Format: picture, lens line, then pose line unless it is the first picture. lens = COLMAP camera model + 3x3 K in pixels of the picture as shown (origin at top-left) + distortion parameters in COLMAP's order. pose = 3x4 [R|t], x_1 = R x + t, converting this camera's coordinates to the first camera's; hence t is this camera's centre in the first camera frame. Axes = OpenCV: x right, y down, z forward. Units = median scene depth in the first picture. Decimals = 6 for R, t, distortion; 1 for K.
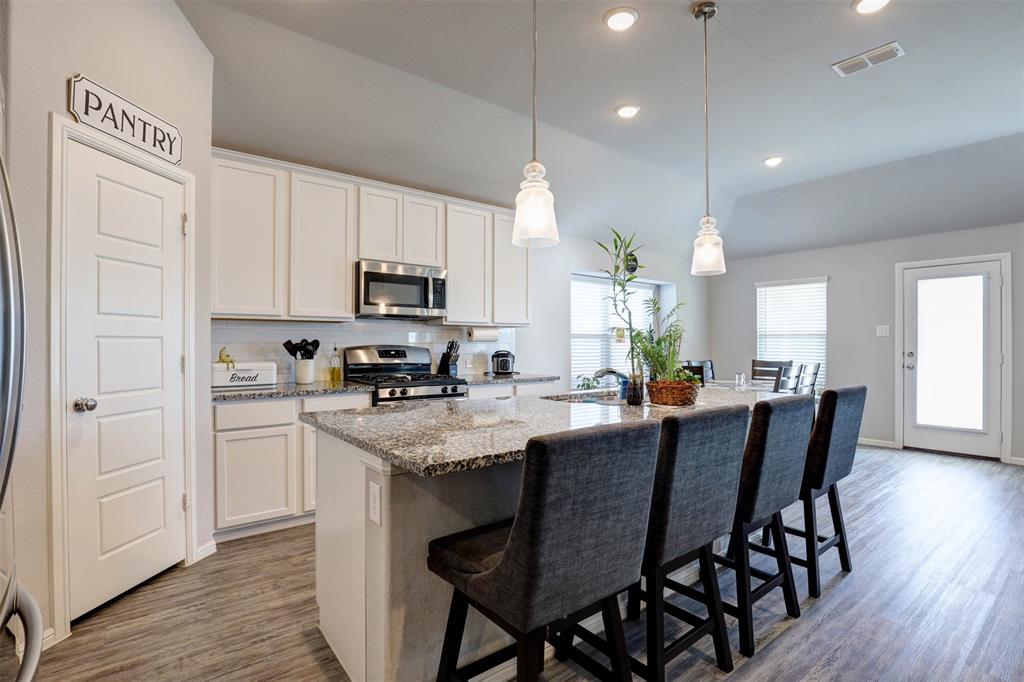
lens RADIAL K [[489.1, 0, 512.1], [0, 489.1, 341.4], [0, 0, 1]] dist [-0.026610, 0.000930]
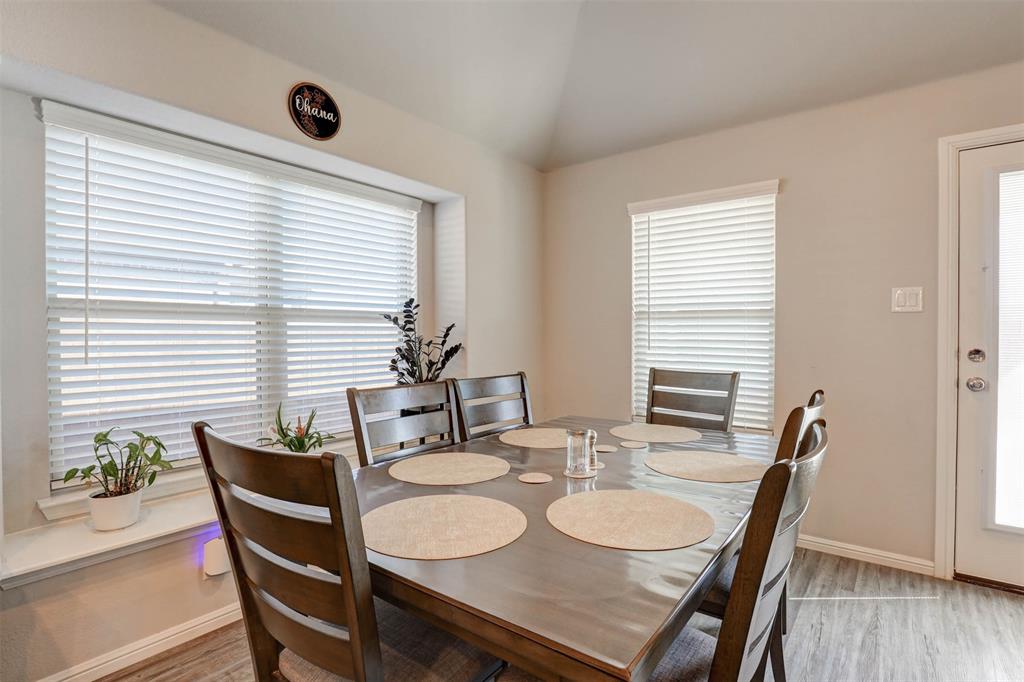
lens RADIAL K [[489.1, 0, 514.2], [0, 489.1, 339.7], [0, 0, 1]] dist [-0.026610, 0.000930]
pose [[0.971193, -0.005380, 0.238235, 0.332663], [0.001856, 0.999886, 0.015015, 0.006564], [-0.238289, -0.014140, 0.971091, 0.672194]]
